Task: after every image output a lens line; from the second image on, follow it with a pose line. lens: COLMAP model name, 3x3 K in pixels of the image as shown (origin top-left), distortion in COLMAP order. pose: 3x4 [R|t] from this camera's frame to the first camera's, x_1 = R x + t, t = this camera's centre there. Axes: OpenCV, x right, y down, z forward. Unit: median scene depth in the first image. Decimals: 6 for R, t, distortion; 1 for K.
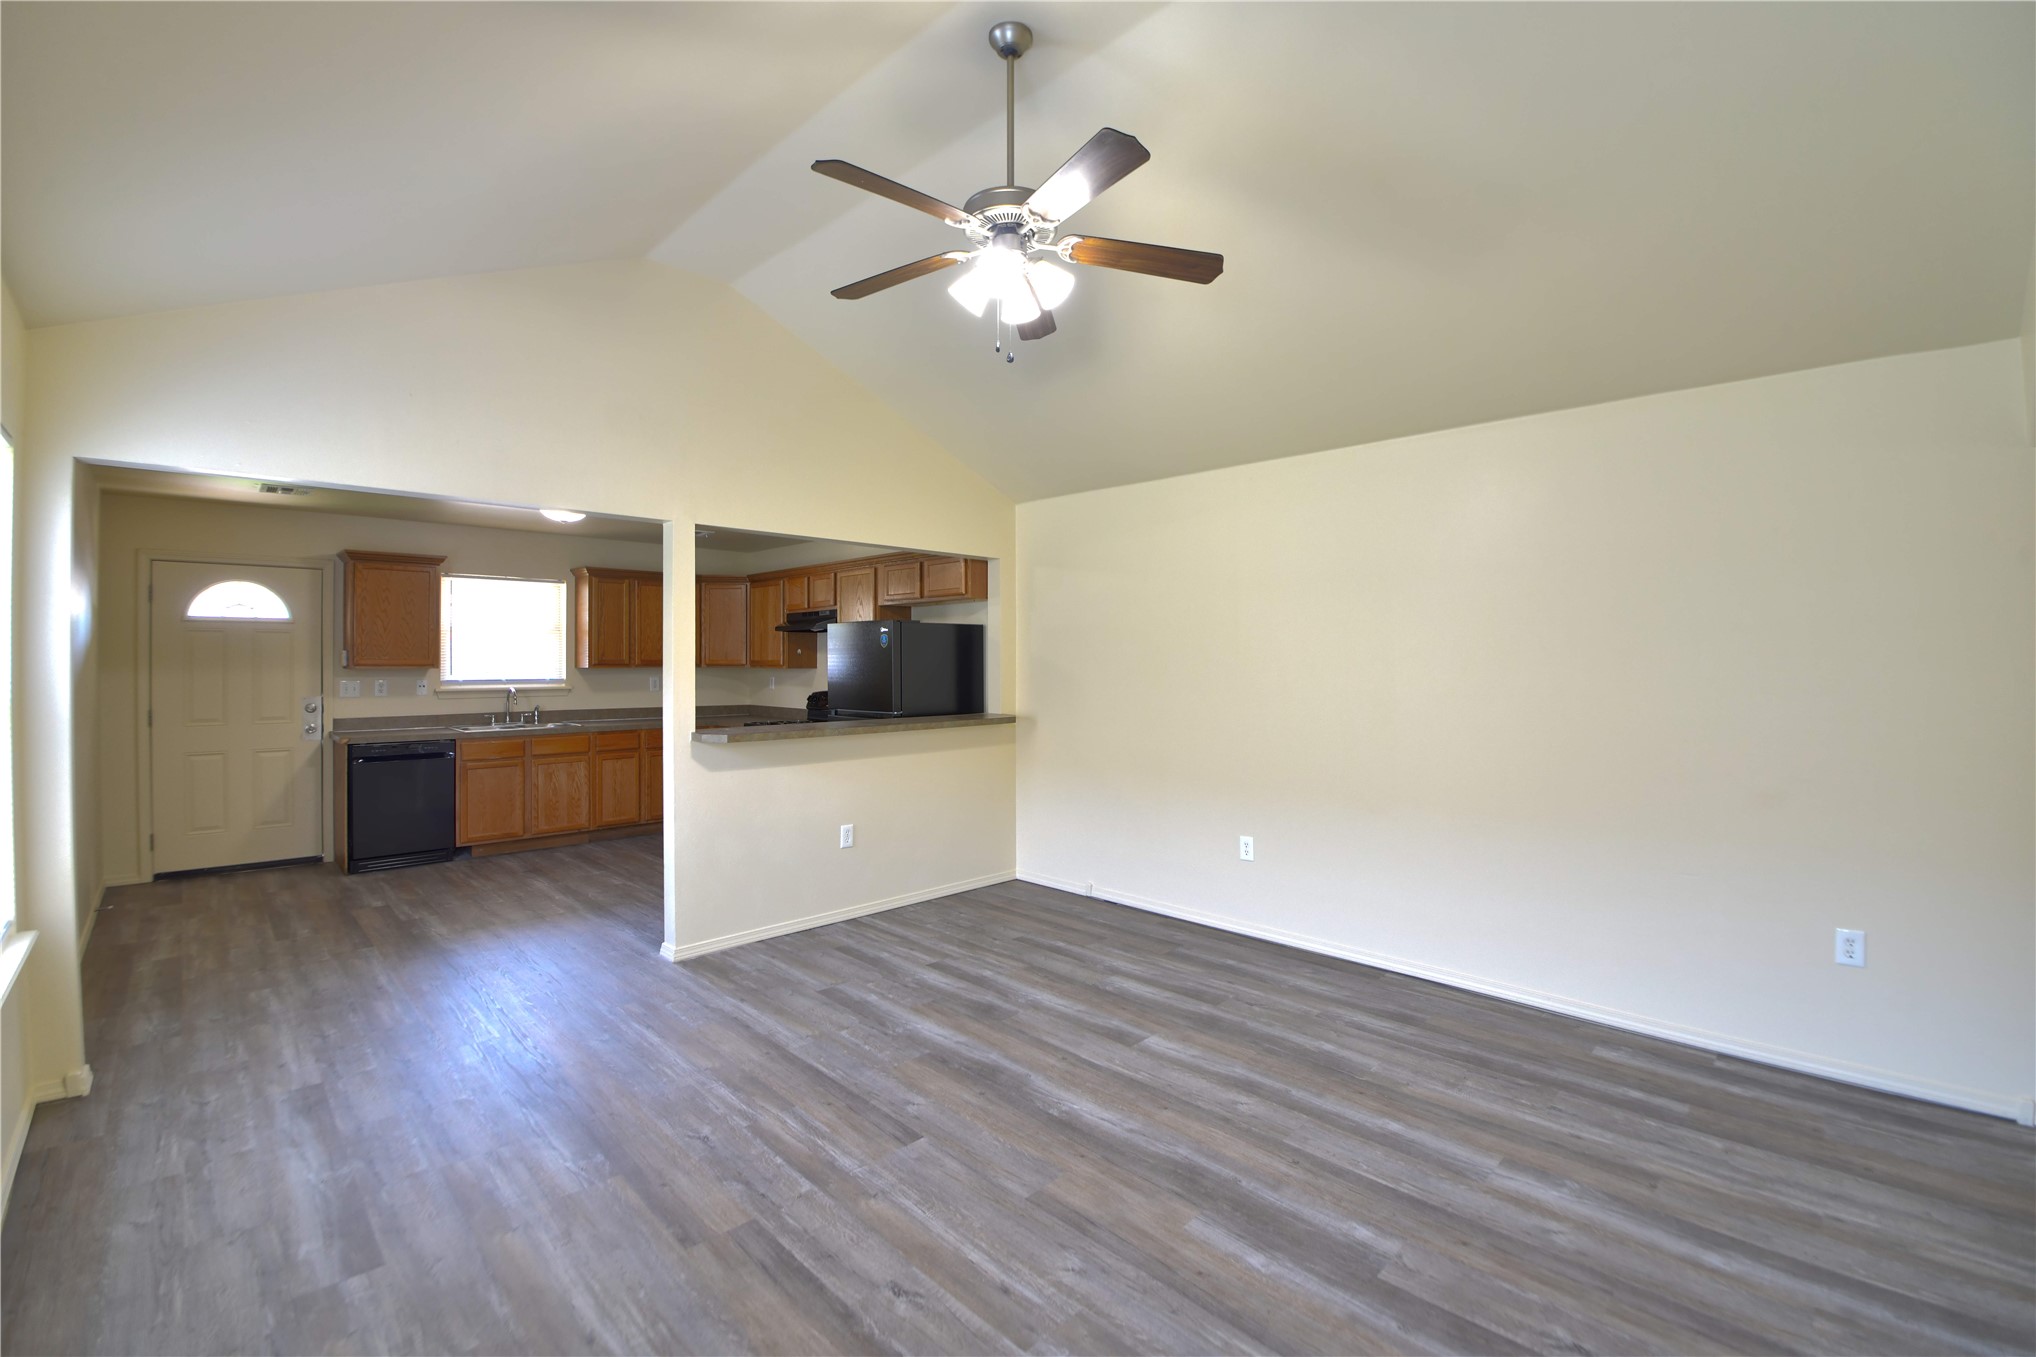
lens RADIAL K [[862.6, 0, 1003.9], [0, 862.6, 658.4], [0, 0, 1]] dist [-0.031704, -0.005228]
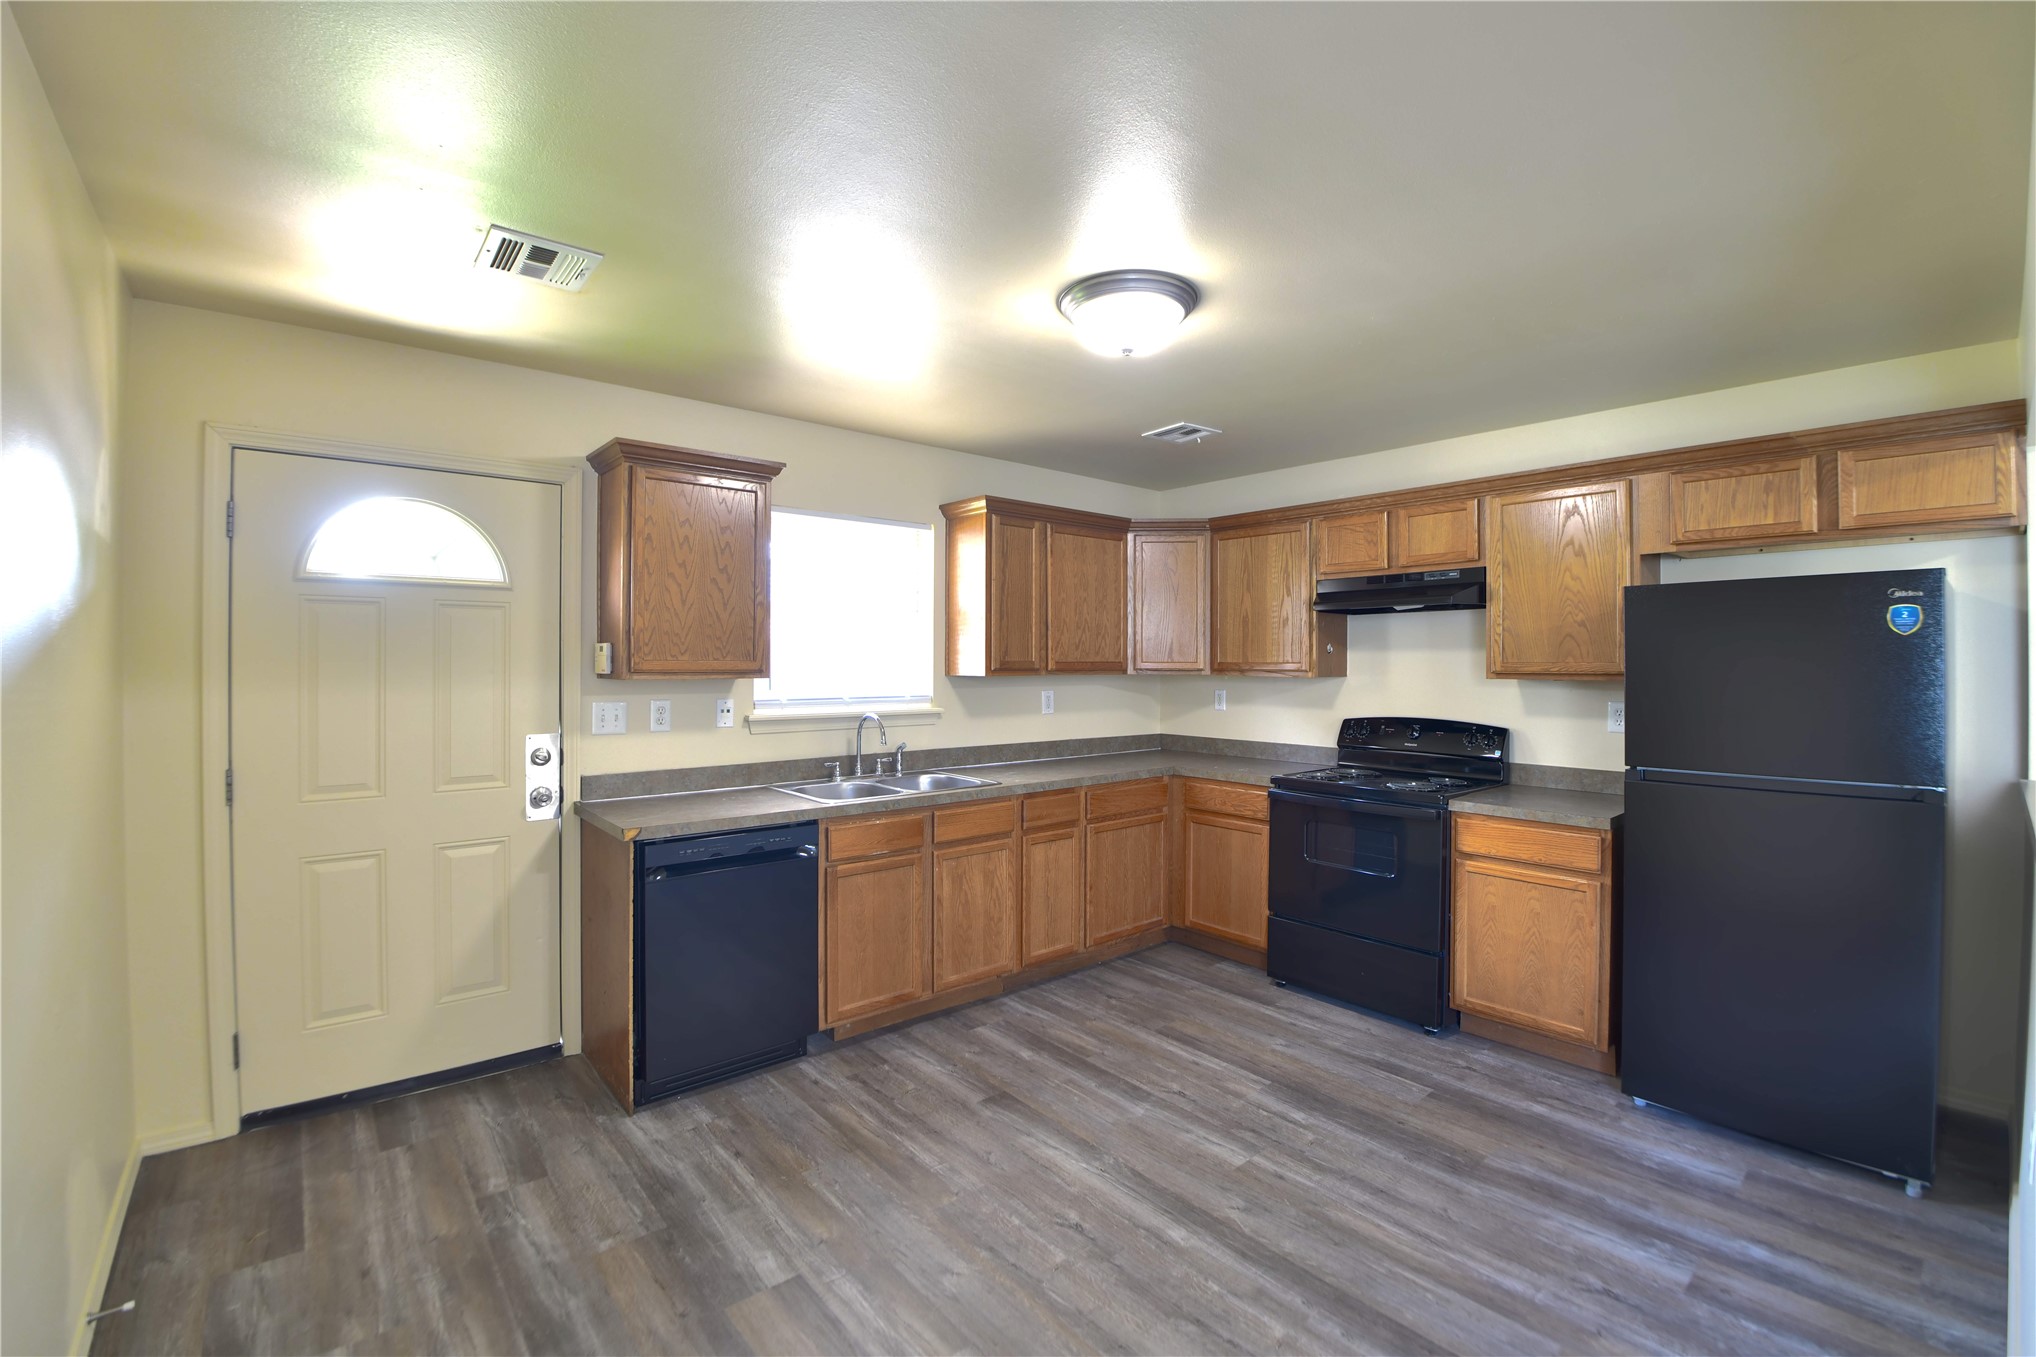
lens RADIAL K [[862.6, 0, 1015.2], [0, 862.6, 661.3], [0, 0, 1]] dist [-0.031704, -0.005228]
pose [[0.996986, 0.001562, -0.077569, -0.475349], [-0.001447, 0.999998, 0.001533, 0.000261], [0.077571, -0.001416, 0.996986, 0.486271]]
